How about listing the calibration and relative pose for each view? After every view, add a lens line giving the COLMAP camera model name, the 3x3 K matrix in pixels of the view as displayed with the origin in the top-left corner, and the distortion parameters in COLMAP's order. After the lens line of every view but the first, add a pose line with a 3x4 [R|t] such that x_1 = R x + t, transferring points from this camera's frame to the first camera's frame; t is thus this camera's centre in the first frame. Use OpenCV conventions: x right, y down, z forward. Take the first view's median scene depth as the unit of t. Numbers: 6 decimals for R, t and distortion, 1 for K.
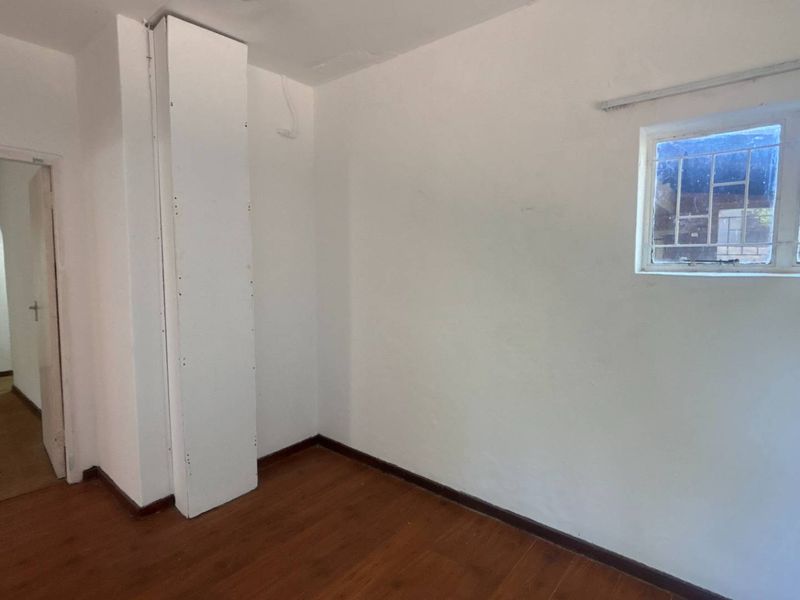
lens RADIAL K [[431.1, 0, 398.4], [0, 431.1, 294.6], [0, 0, 1]] dist [0.033122, -0.043074]
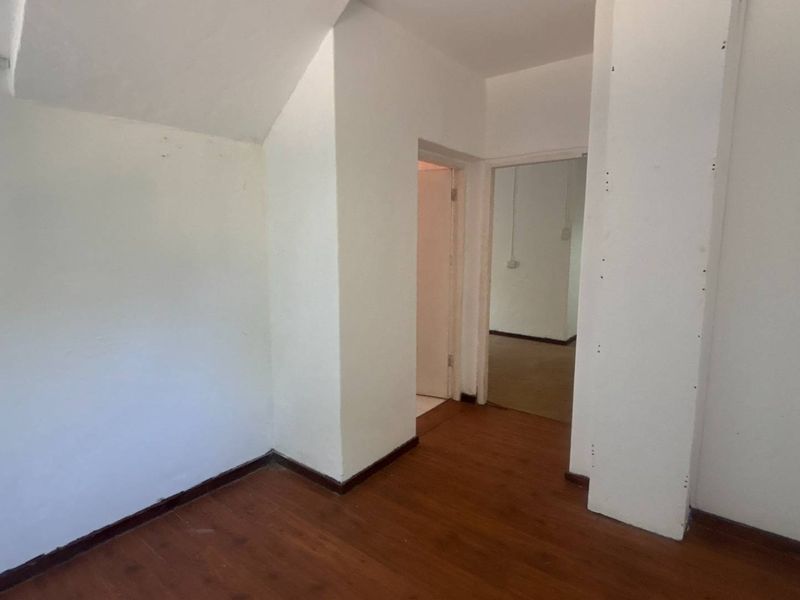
lens RADIAL K [[431.1, 0, 398.4], [0, 431.1, 294.6], [0, 0, 1]] dist [0.033122, -0.043074]
pose [[0.043550, 0.126337, -0.991031, 0.385207], [-0.084249, 0.988903, 0.122364, -0.037264], [0.995493, 0.078165, 0.053710, 0.479635]]
